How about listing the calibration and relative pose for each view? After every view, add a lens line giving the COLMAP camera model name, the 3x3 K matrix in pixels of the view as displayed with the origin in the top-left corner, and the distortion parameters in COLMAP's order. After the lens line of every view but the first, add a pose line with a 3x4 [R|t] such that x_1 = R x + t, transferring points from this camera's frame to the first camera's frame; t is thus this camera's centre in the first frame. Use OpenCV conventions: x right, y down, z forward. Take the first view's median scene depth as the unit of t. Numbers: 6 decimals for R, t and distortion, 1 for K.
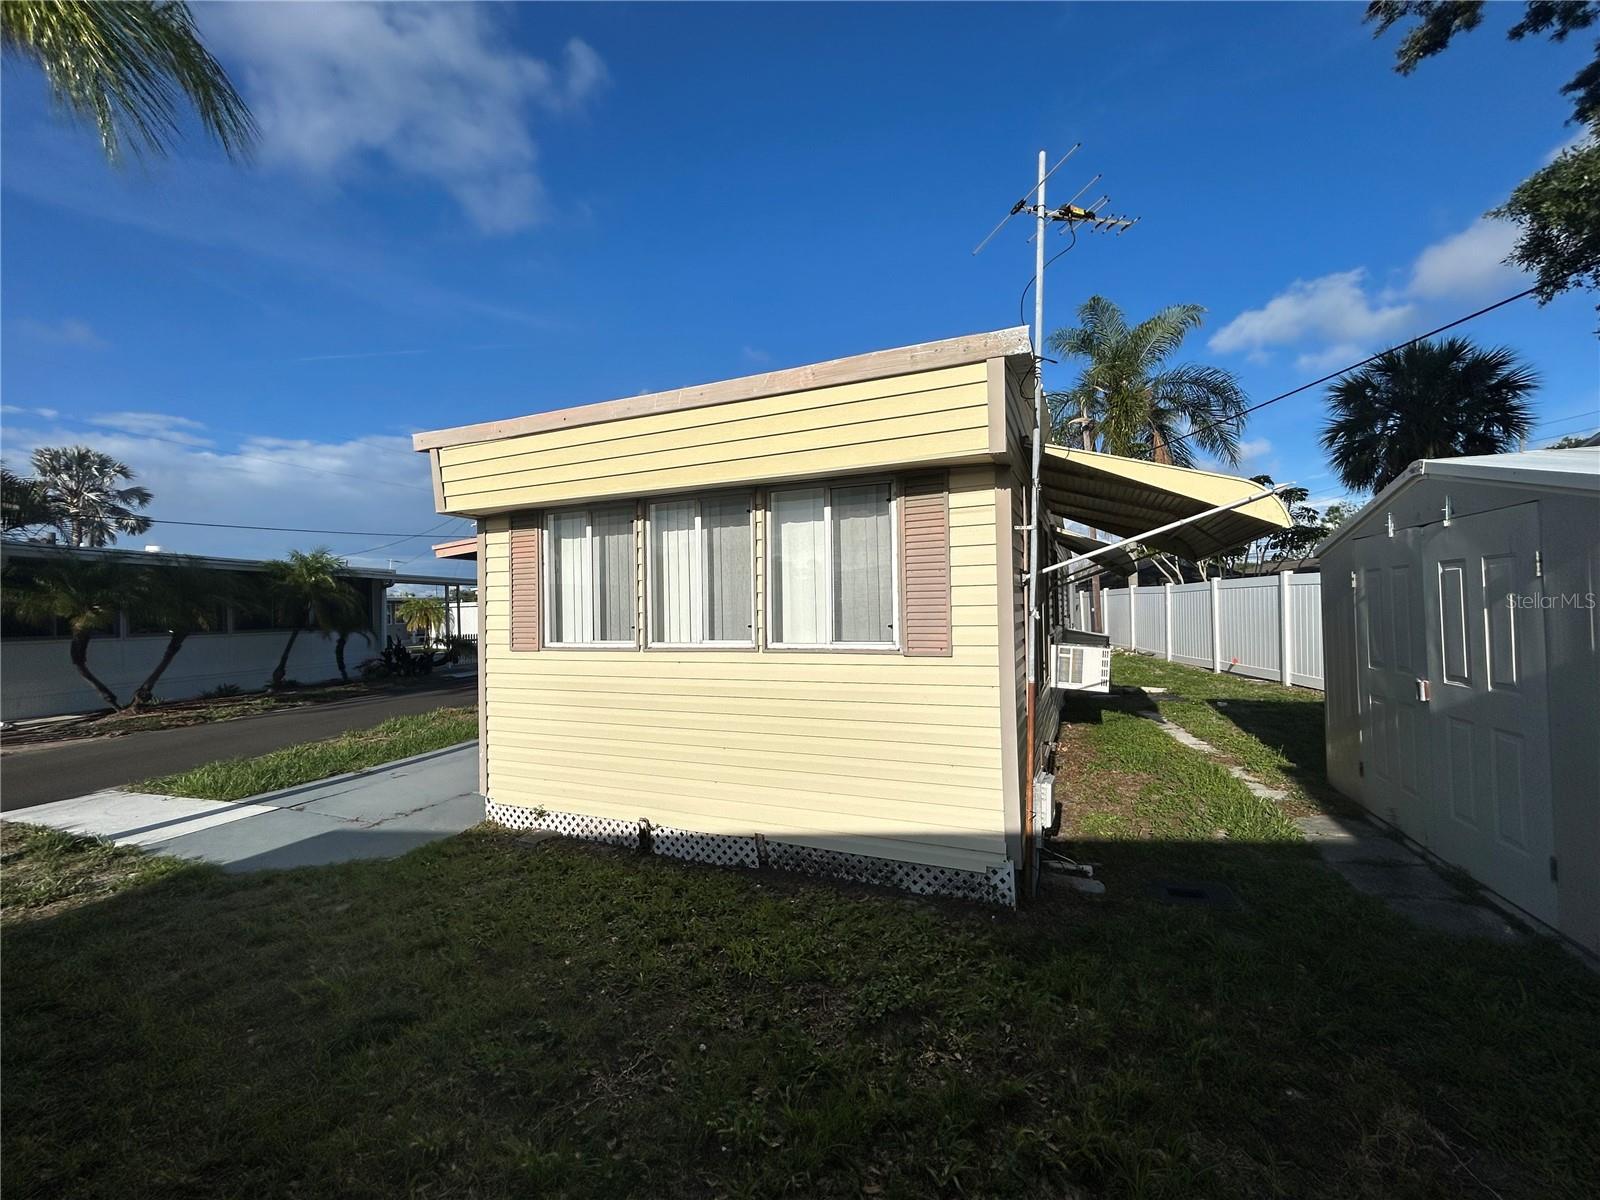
lens RADIAL K [[649.1, 0, 800.0], [0, 649.1, 600.0], [0, 0, 1]] dist [0.000963, 0.000333]
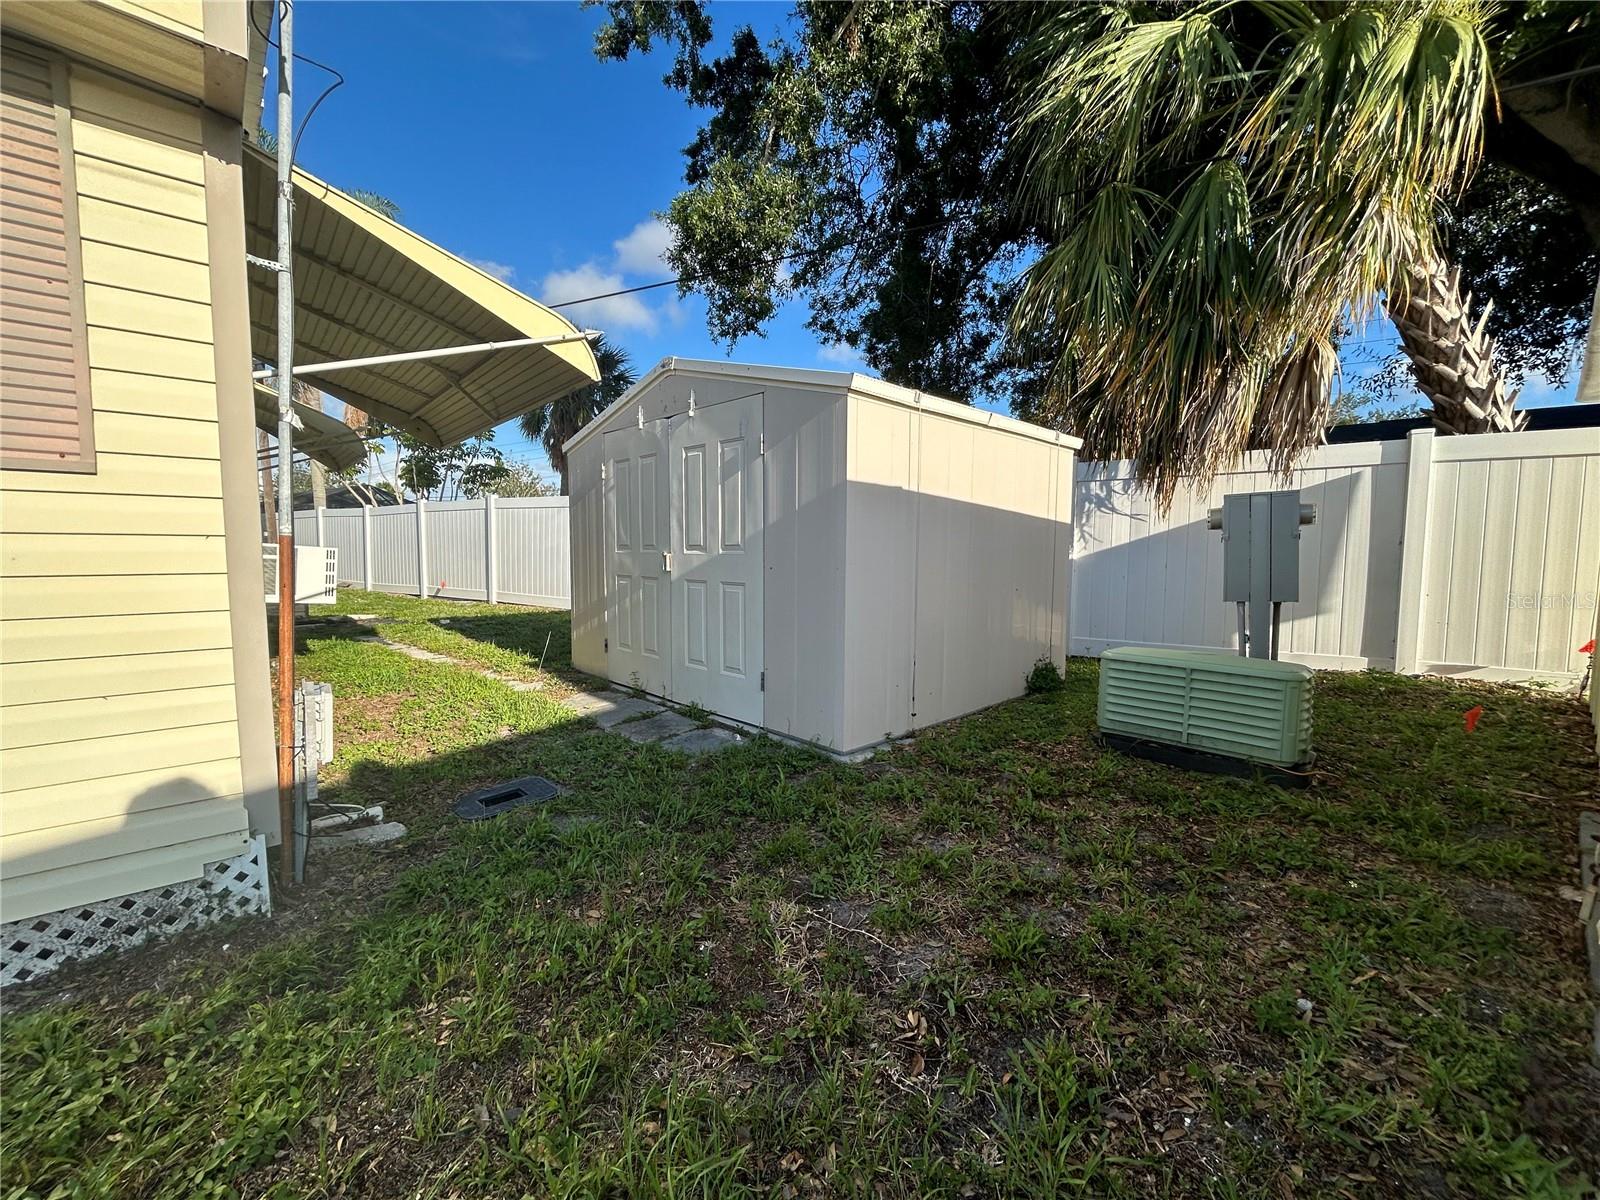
lens RADIAL K [[649.1, 0, 800.0], [0, 649.1, 600.0], [0, 0, 1]] dist [0.000963, 0.000333]
pose [[0.426103, -0.045702, 0.903520, 0.016904], [-0.030986, 0.997400, 0.065064, 0.133774], [-0.904144, -0.055720, 0.423579, 0.319262]]
